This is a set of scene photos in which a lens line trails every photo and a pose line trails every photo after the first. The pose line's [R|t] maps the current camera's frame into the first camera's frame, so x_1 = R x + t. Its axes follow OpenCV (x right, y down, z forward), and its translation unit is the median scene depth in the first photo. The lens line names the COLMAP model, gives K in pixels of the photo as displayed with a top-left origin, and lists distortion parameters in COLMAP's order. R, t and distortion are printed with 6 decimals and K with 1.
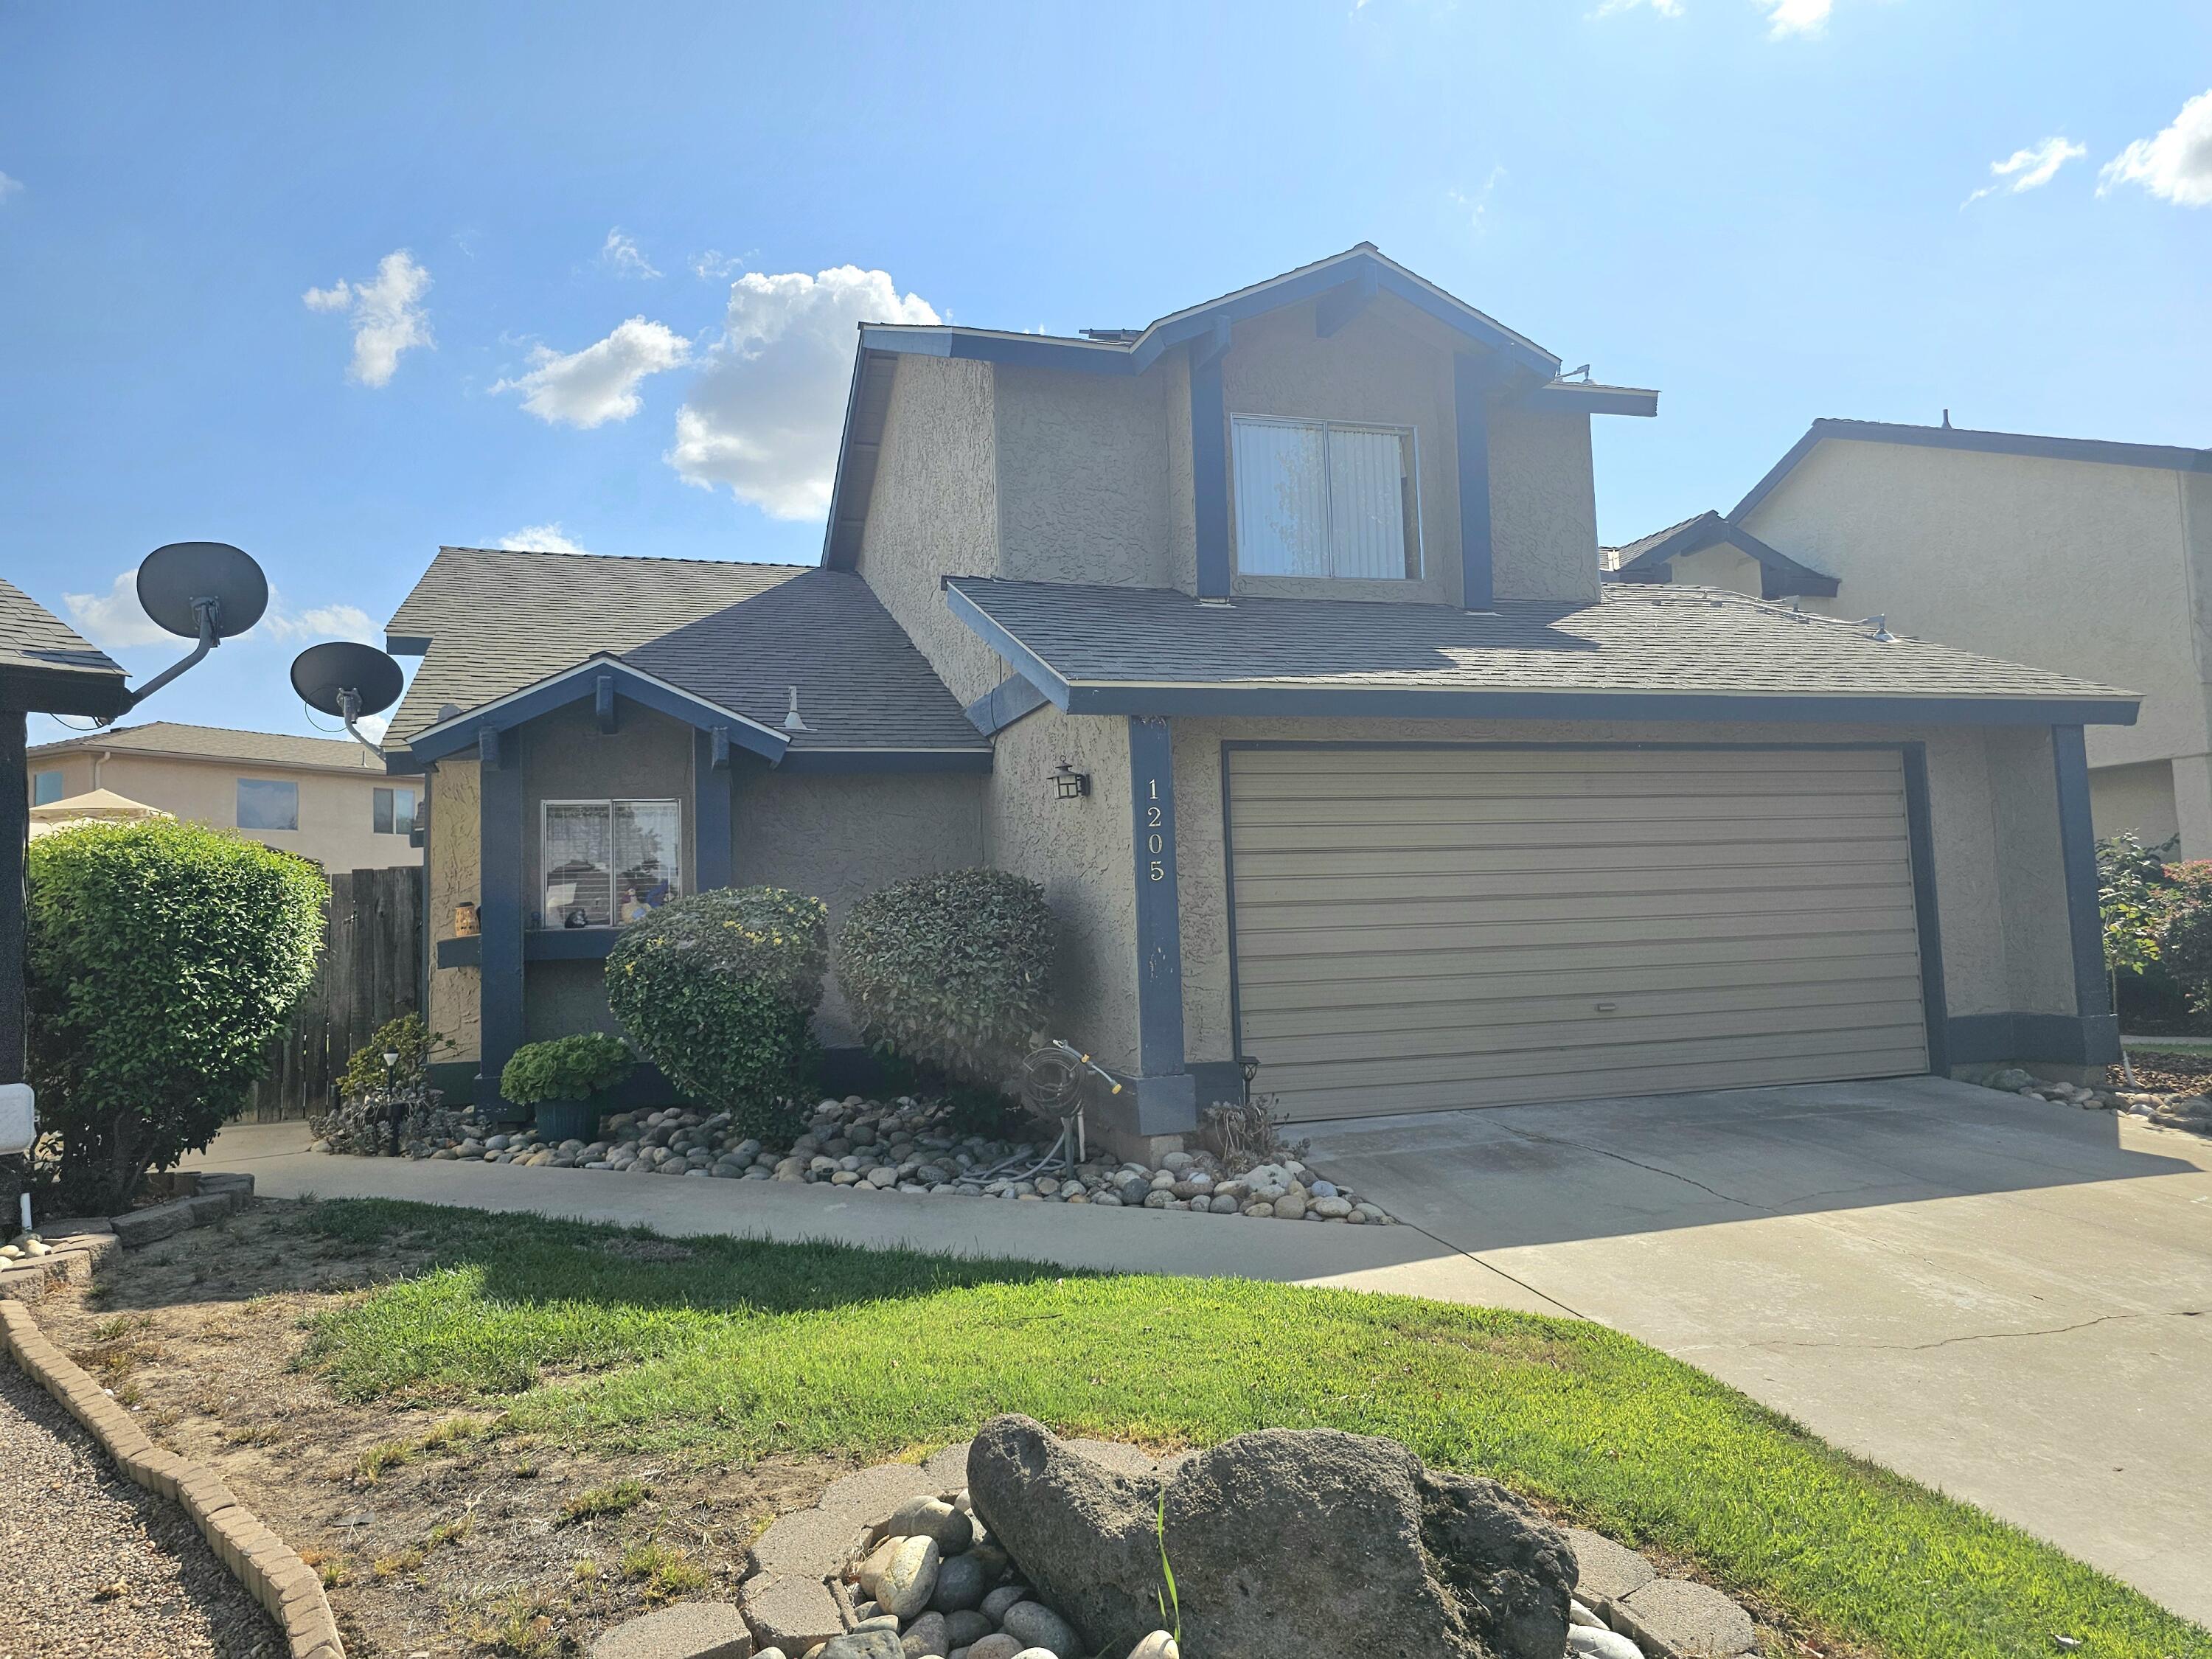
lens RADIAL K [[1510.1, 0, 1127.6], [0, 1510.1, 795.7], [0, 0, 1]] dist [0.087013, -0.092168]
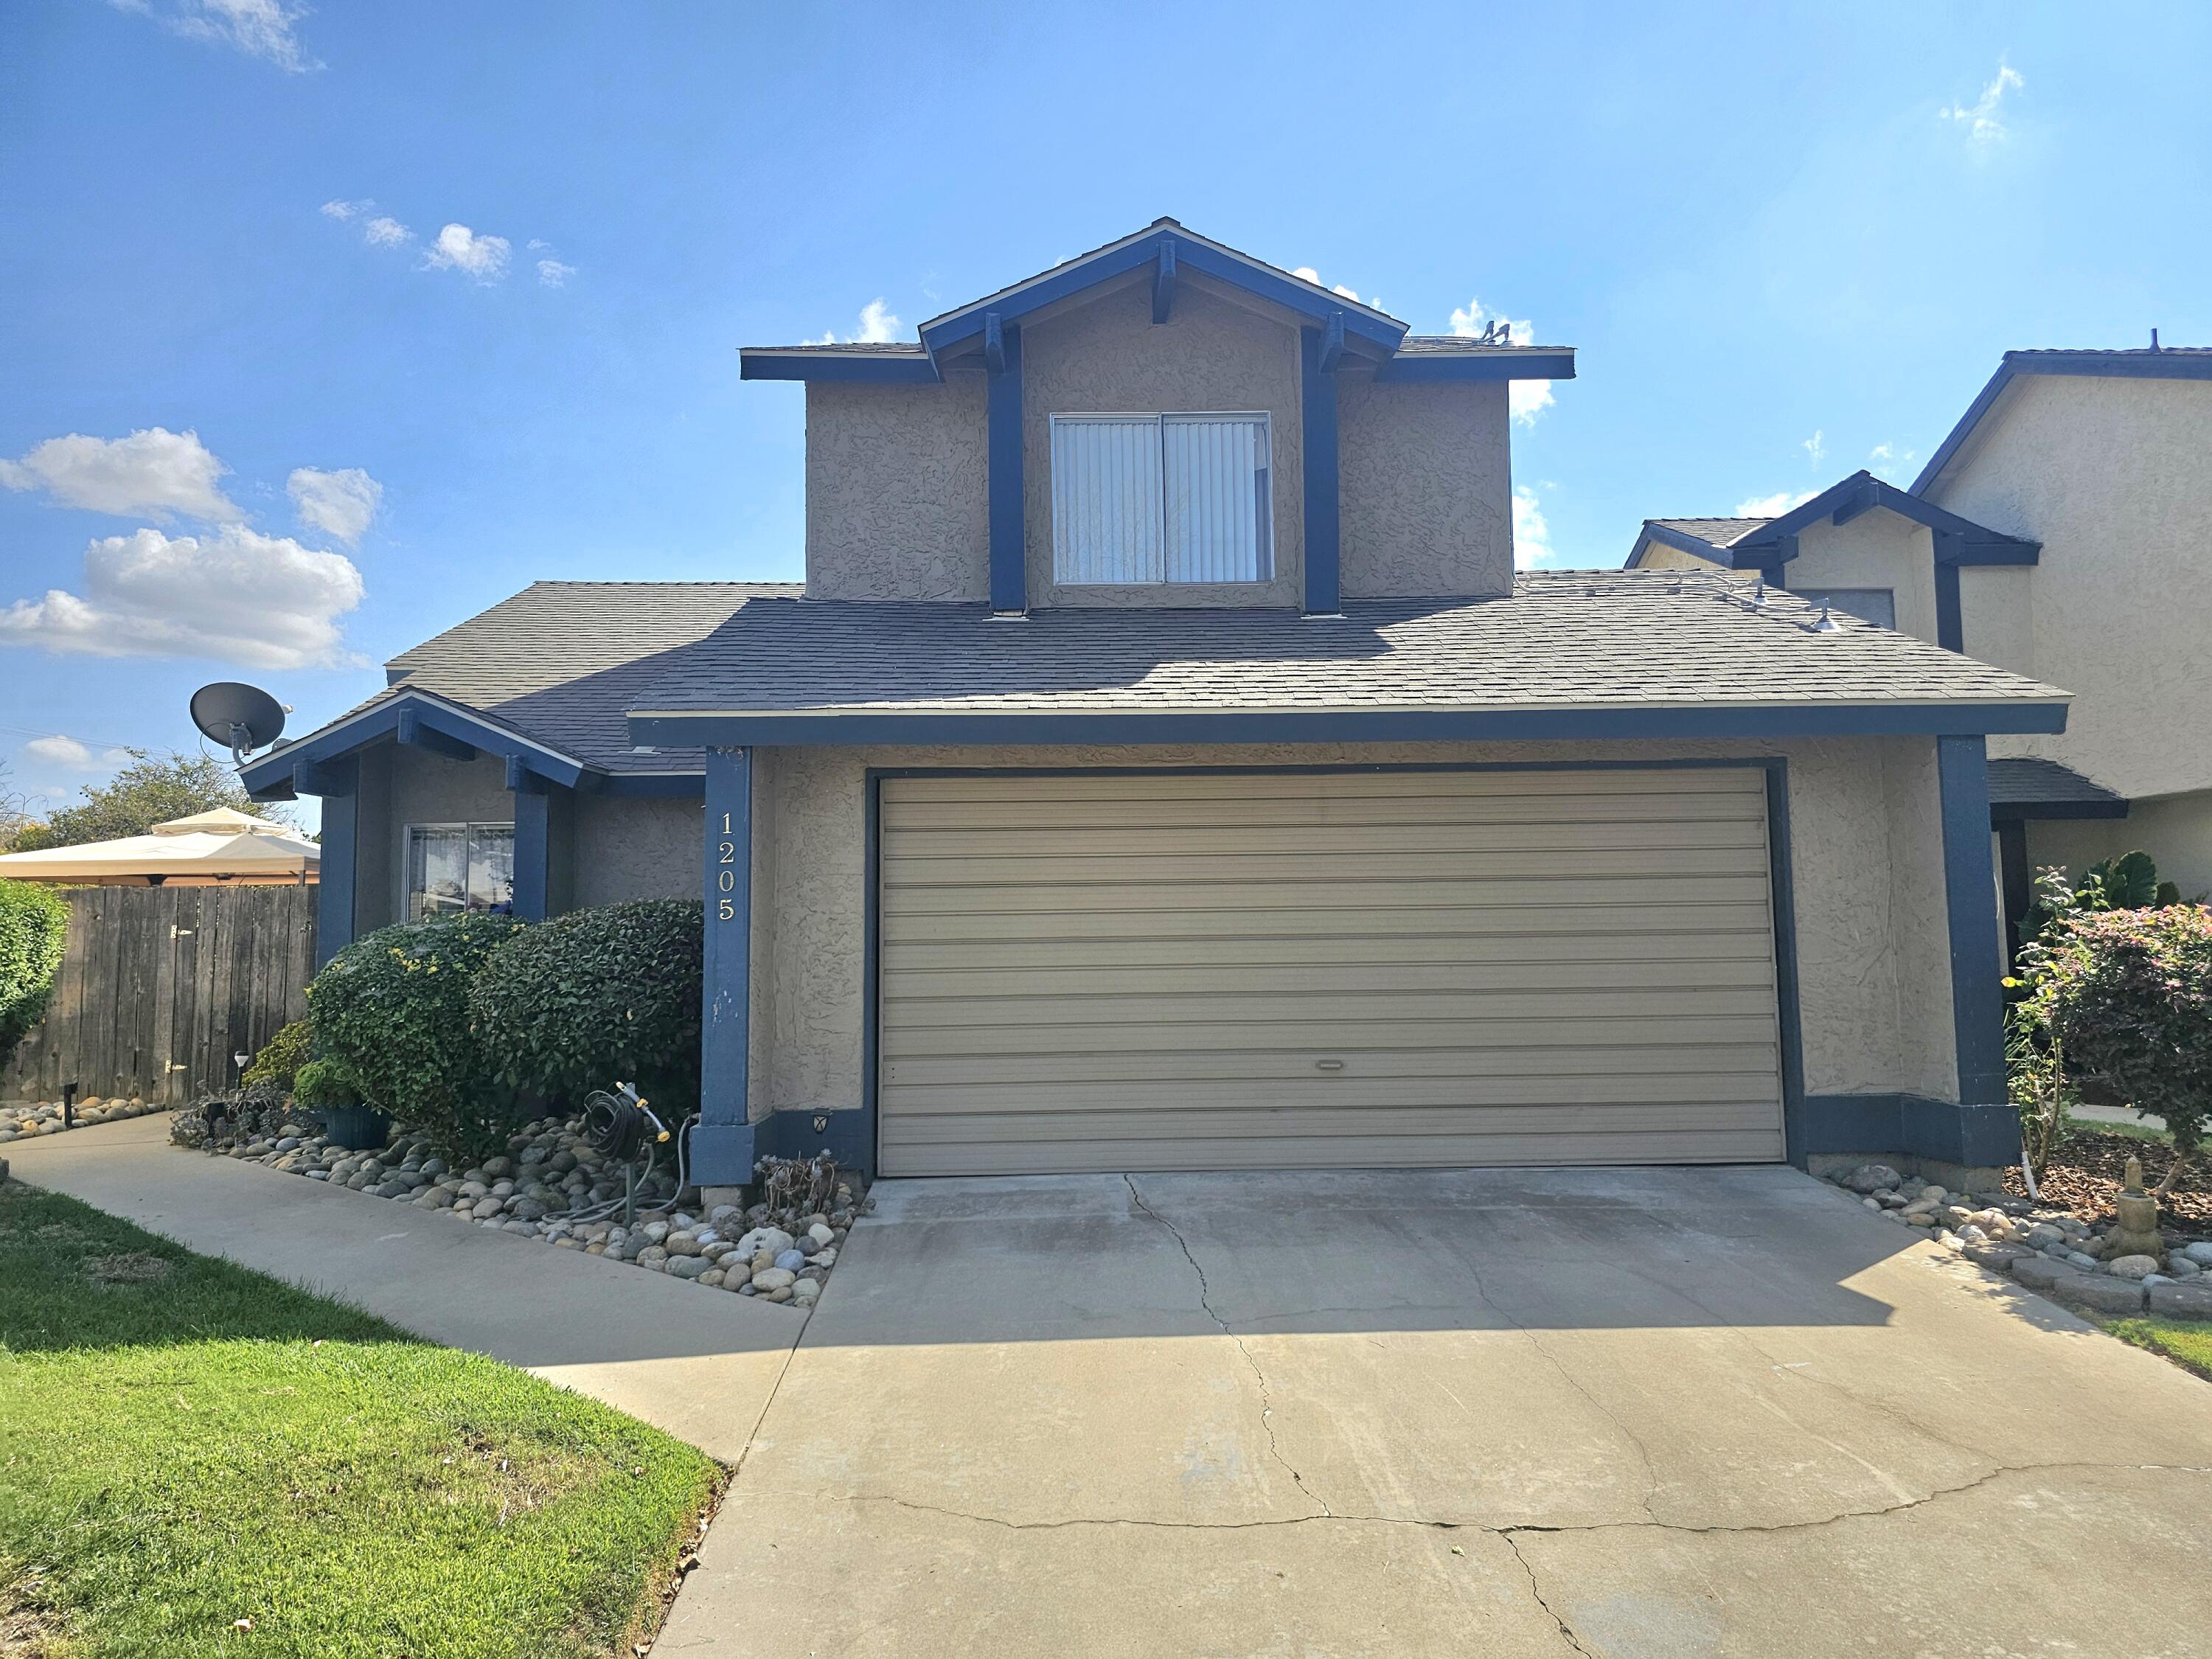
lens RADIAL K [[1510.1, 0, 1127.6], [0, 1510.1, 795.7], [0, 0, 1]] dist [0.087013, -0.092168]
pose [[0.958722, -0.002044, -0.284338, 0.413130], [0.003503, 0.999983, 0.004623, -0.019738], [0.284324, -0.005429, 0.958713, 0.116362]]
